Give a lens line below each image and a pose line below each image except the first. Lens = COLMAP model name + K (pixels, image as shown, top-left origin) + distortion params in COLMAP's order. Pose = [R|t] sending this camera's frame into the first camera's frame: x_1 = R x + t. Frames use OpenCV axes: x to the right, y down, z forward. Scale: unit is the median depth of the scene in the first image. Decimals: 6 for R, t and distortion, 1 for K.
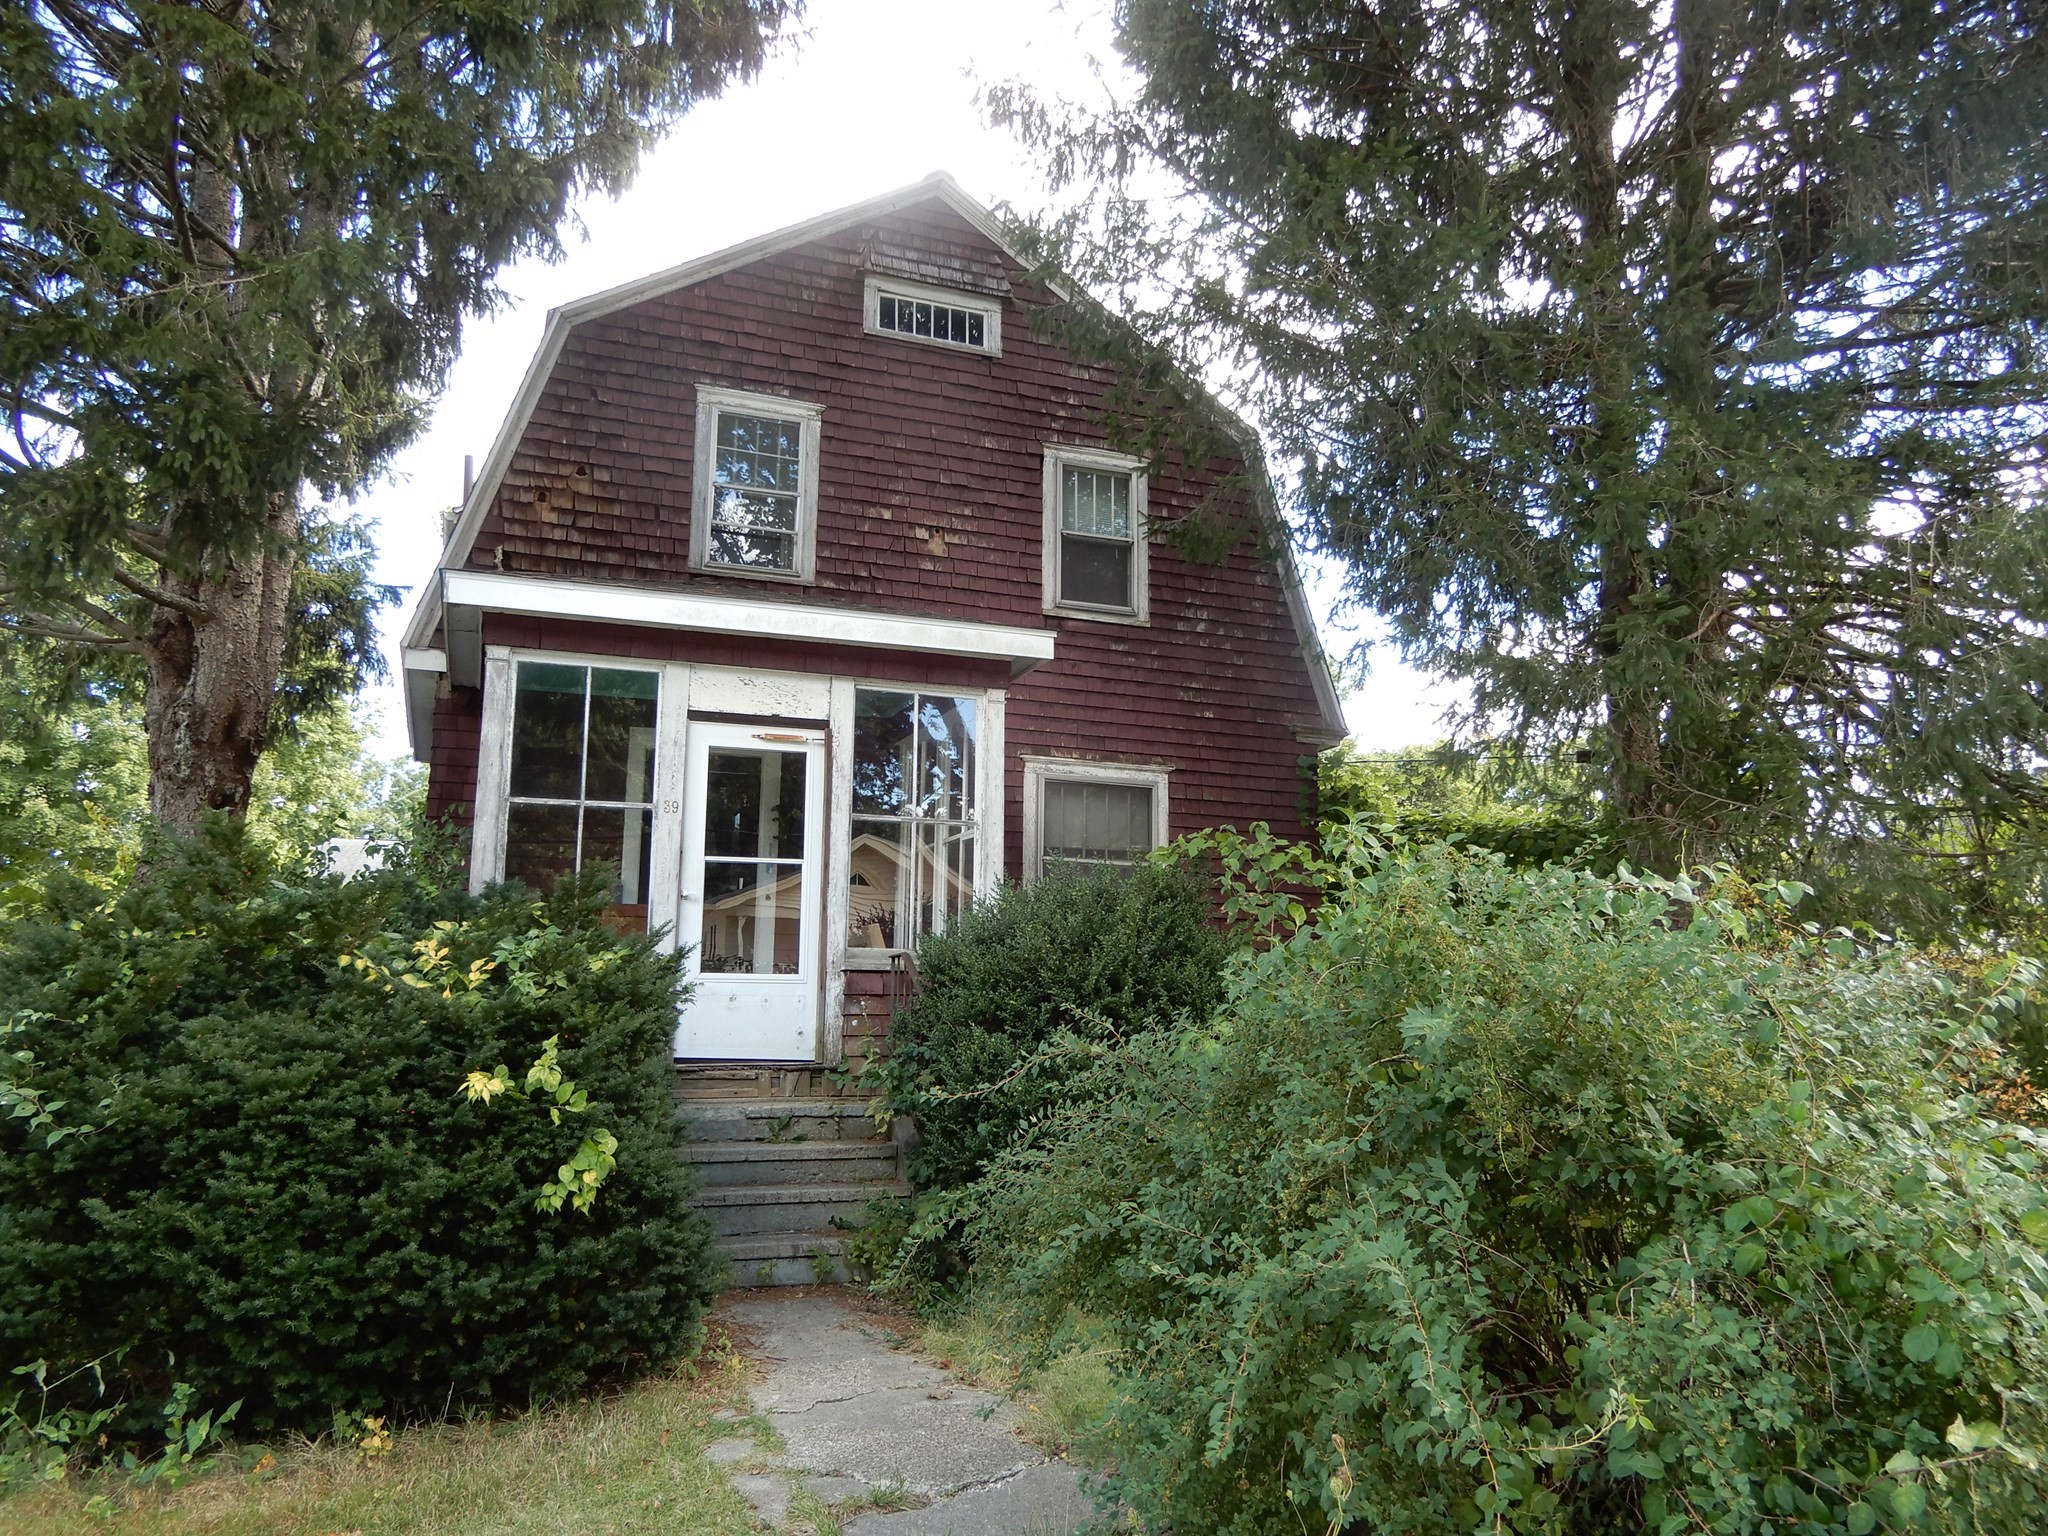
lens RADIAL K [[1454.5, 0, 1024.0], [0, 1454.5, 768.0], [0, 0, 1]] dist [0.033101, -0.000980]
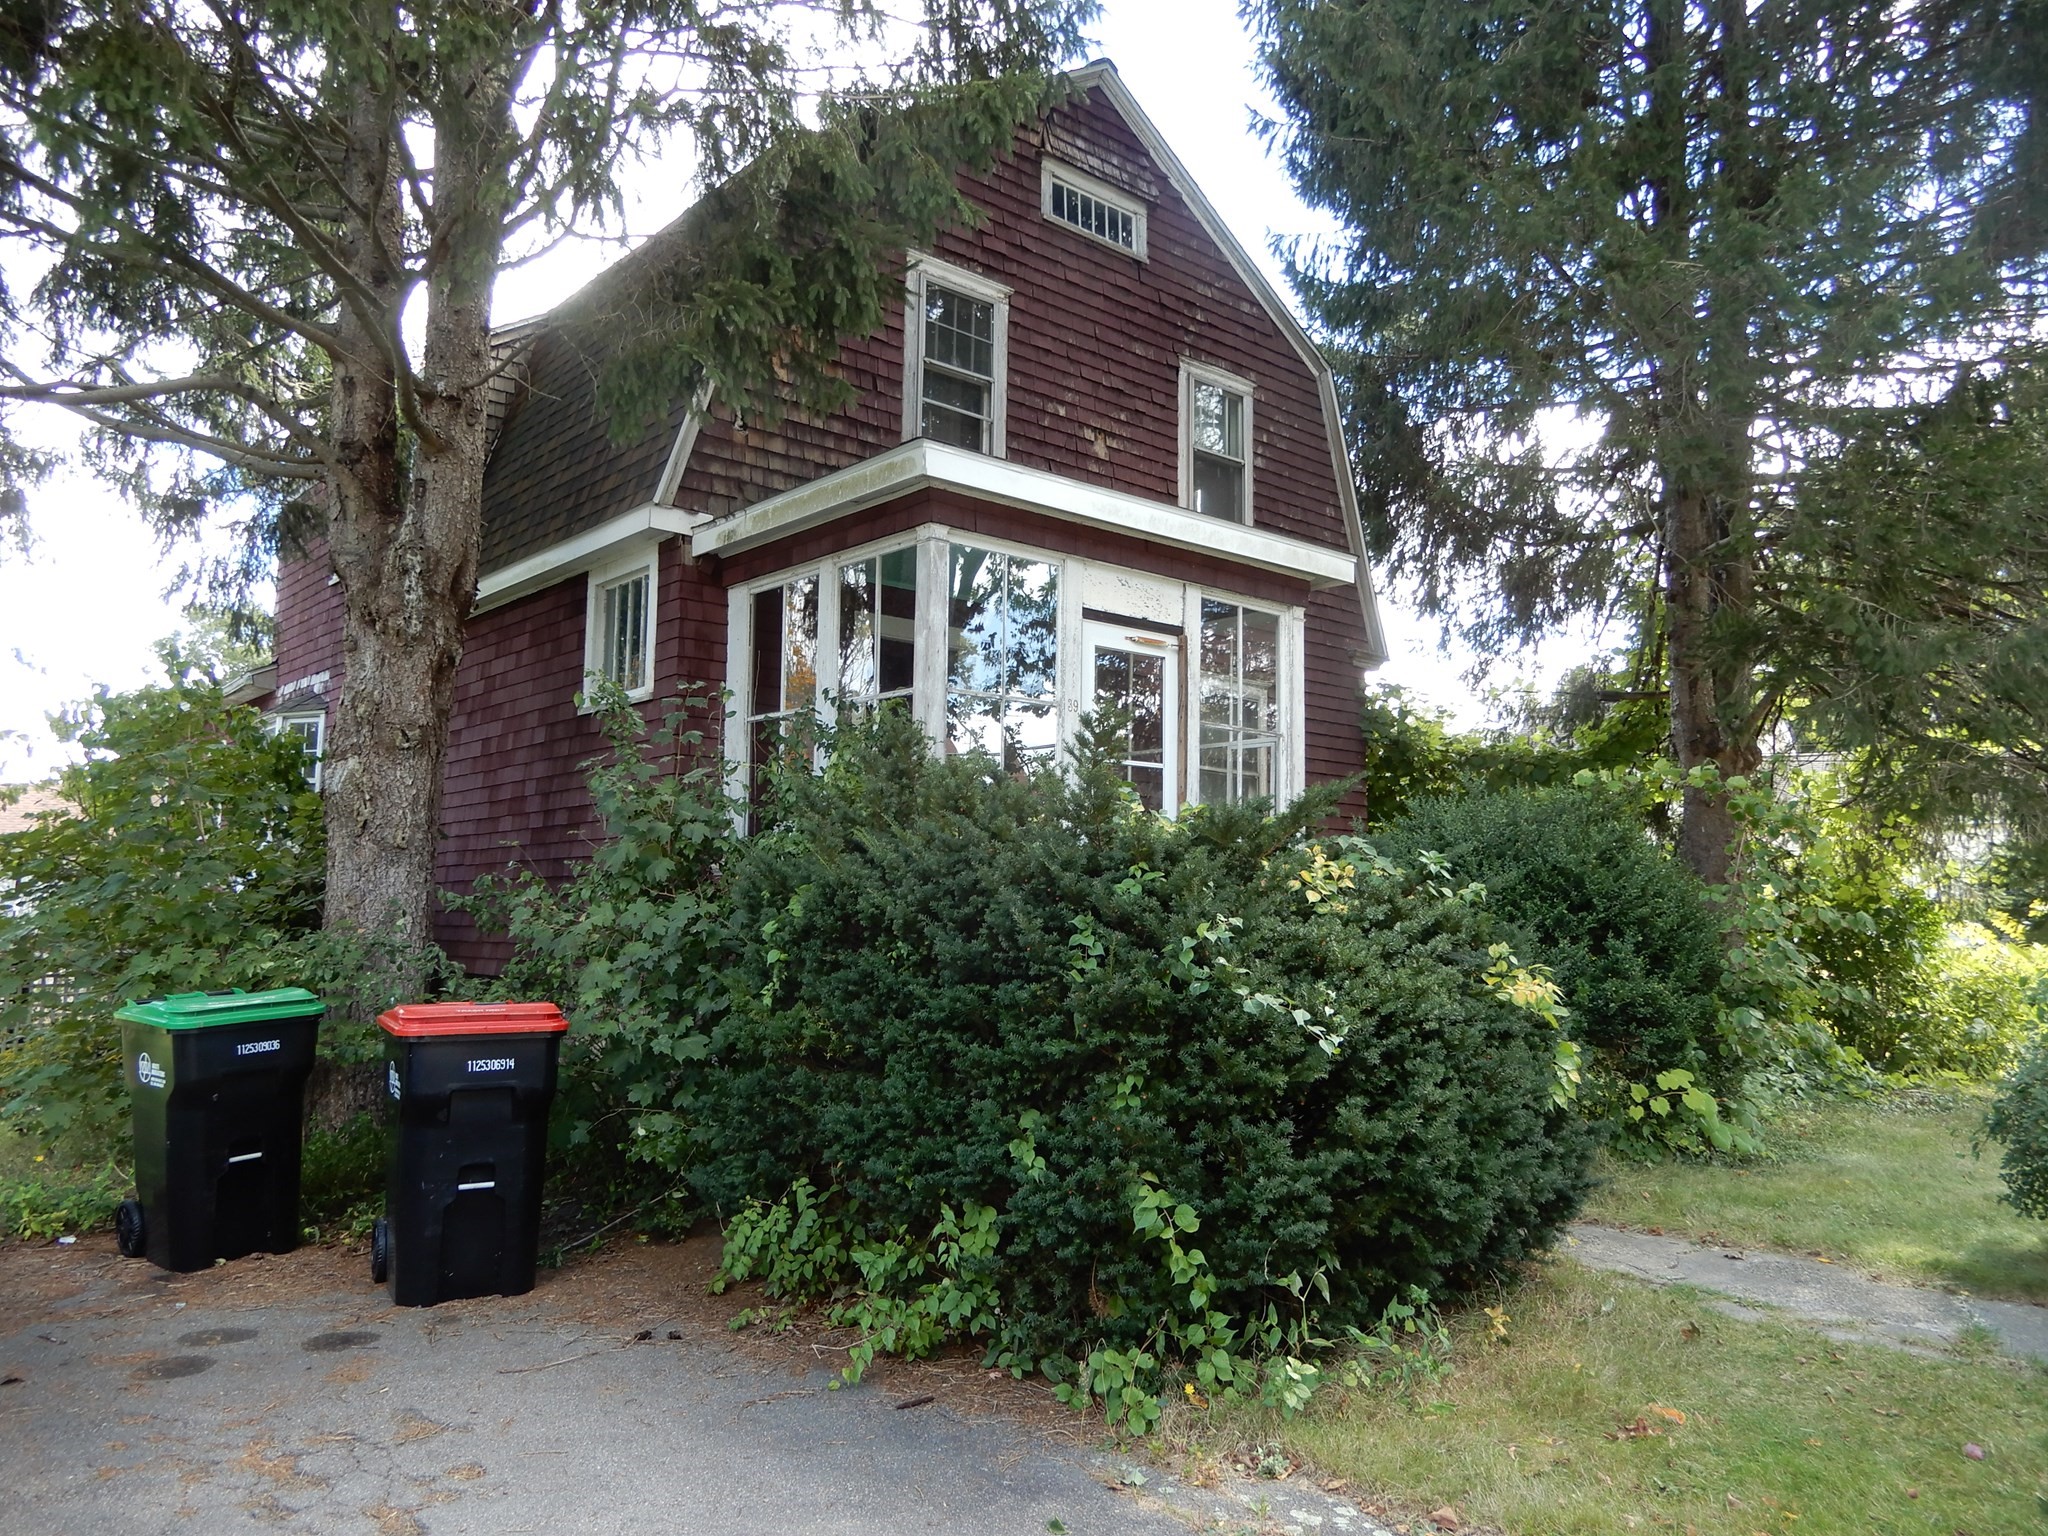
lens RADIAL K [[1454.5, 0, 1024.0], [0, 1454.5, 768.0], [0, 0, 1]] dist [0.033101, -0.000980]
pose [[0.938440, 0.040003, 0.343119, -0.450317], [-0.065194, 0.995933, 0.062195, 0.007138], [-0.339235, -0.080736, 0.937231, 0.063817]]
